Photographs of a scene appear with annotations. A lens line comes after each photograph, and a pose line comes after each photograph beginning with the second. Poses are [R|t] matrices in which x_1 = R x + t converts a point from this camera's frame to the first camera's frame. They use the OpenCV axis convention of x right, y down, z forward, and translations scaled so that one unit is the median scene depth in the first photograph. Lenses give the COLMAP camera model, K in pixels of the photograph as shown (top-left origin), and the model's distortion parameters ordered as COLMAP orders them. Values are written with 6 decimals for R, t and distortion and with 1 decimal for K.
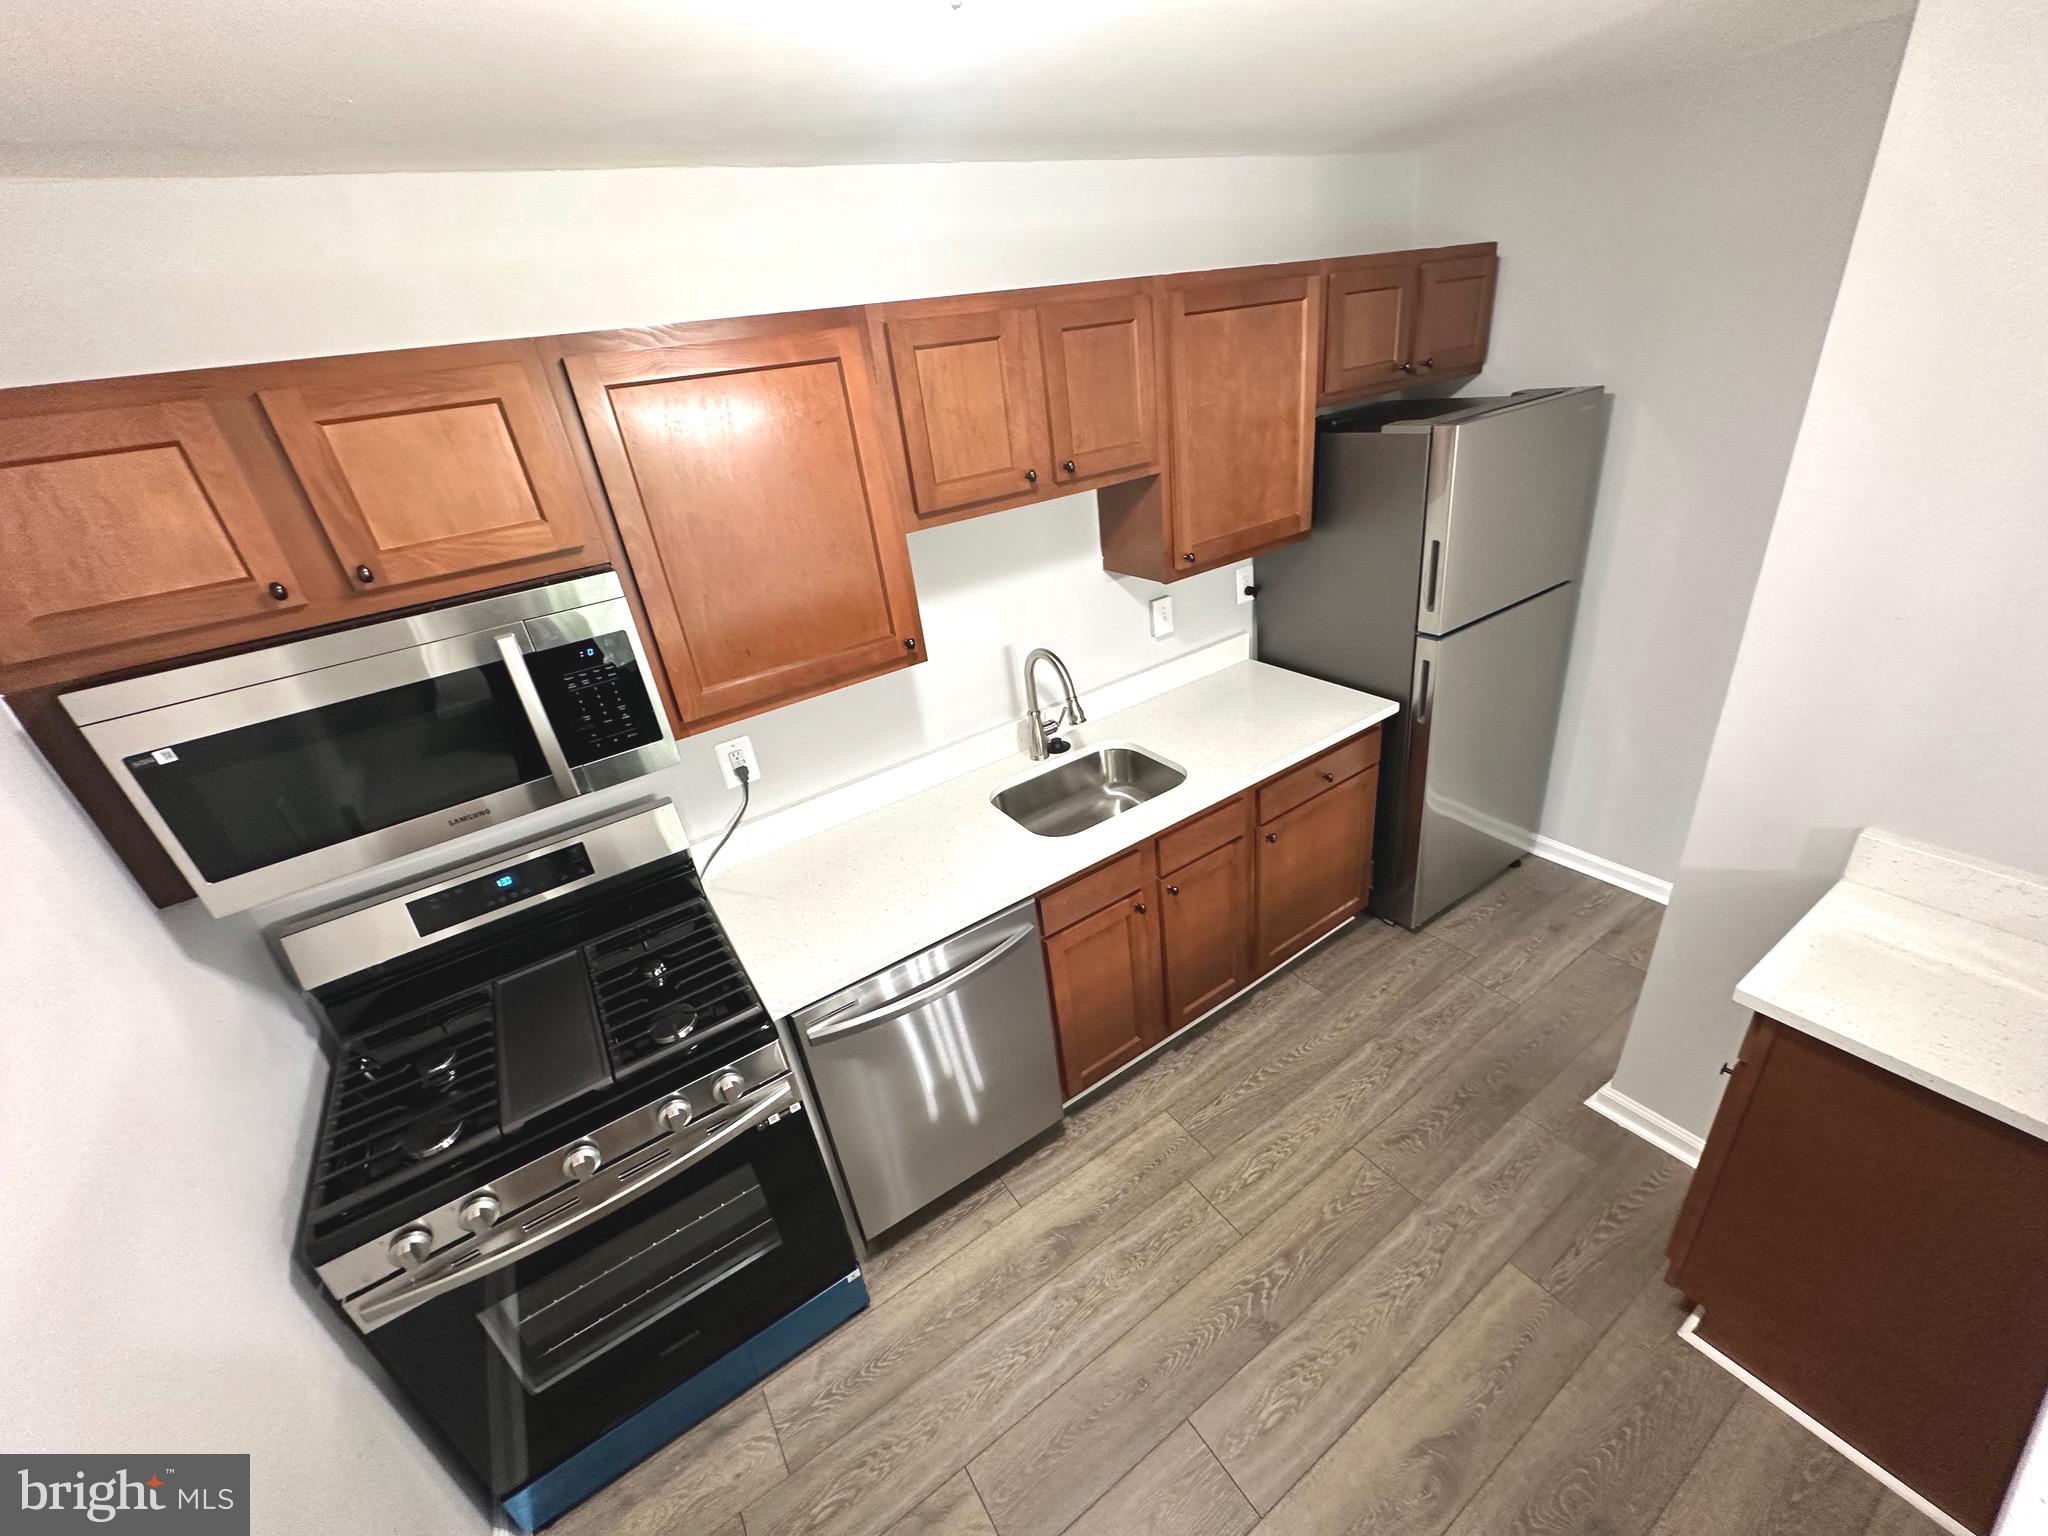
lens RADIAL K [[818.5, 0, 1023.0], [0, 818.5, 764.3], [0, 0, 1]] dist [-0.003574, 0.000887]
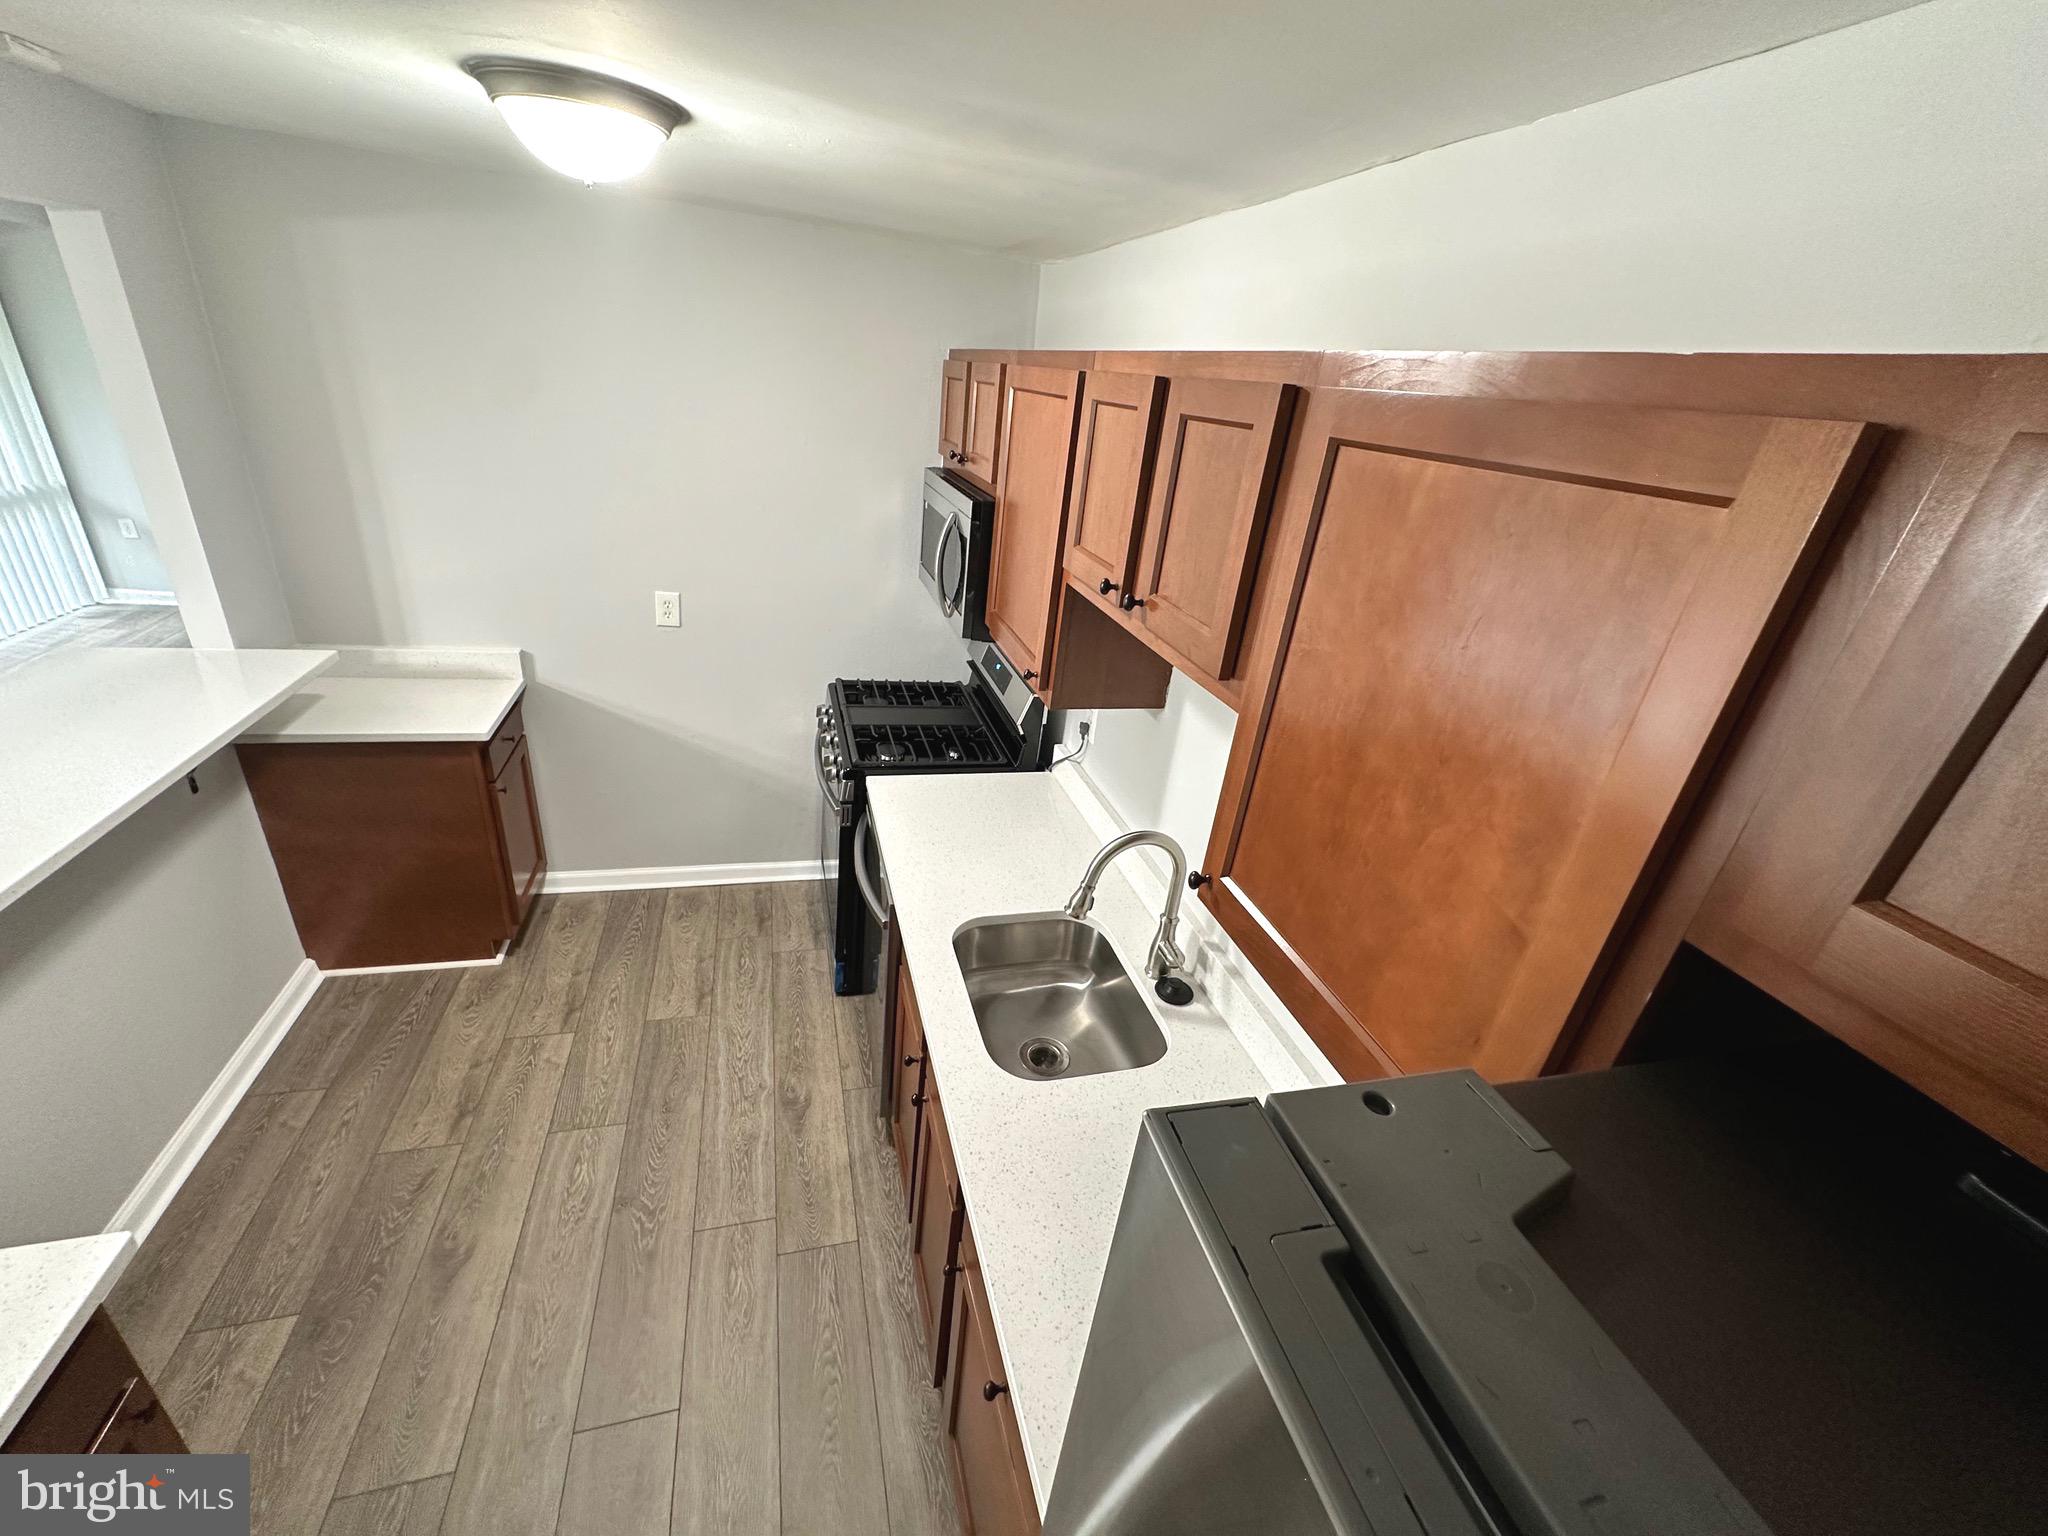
lens RADIAL K [[818.5, 0, 1026.9], [0, 818.5, 763.3], [0, 0, 1]] dist [-0.003574, 0.000887]
pose [[-0.298703, 0.486011, -0.821322, 0.679987], [-0.494770, 0.657059, 0.568750, -0.590153], [0.816076, 0.576253, 0.044198, 0.920472]]
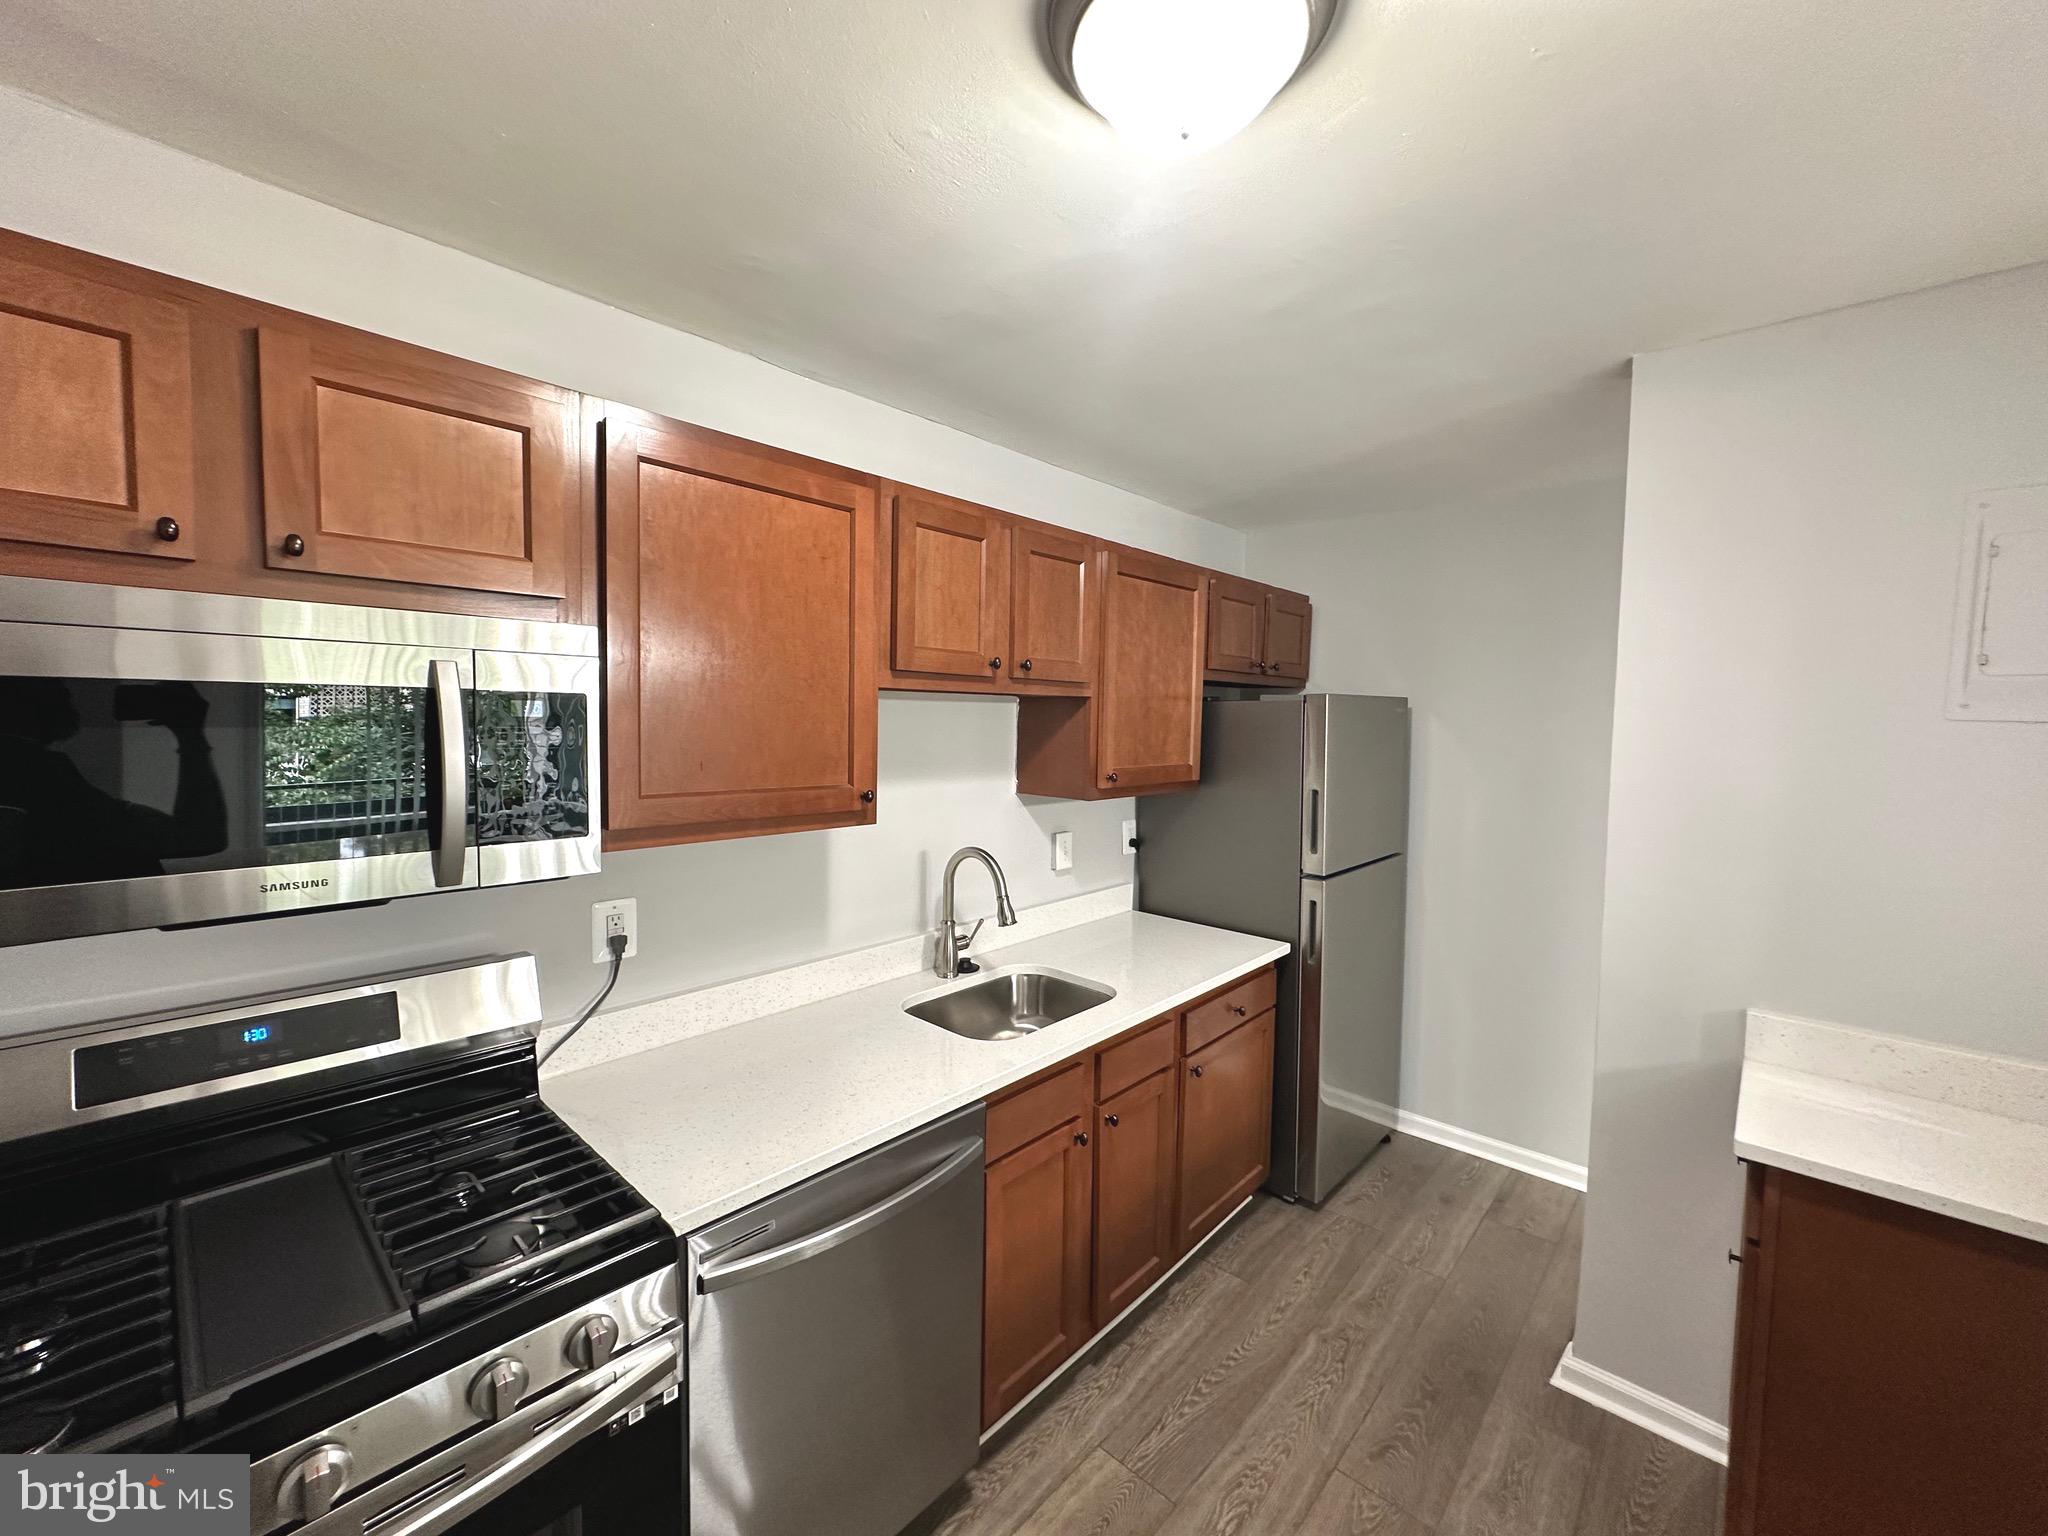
lens RADIAL K [[818.5, 0, 1023.3], [0, 818.5, 764.6], [0, 0, 1]] dist [-0.003574, 0.000887]
pose [[0.959809, 0.124031, 0.251760, -0.186659], [-0.009735, 0.911220, -0.411806, 0.179558], [-0.280486, 0.392804, 0.875804, 0.116470]]
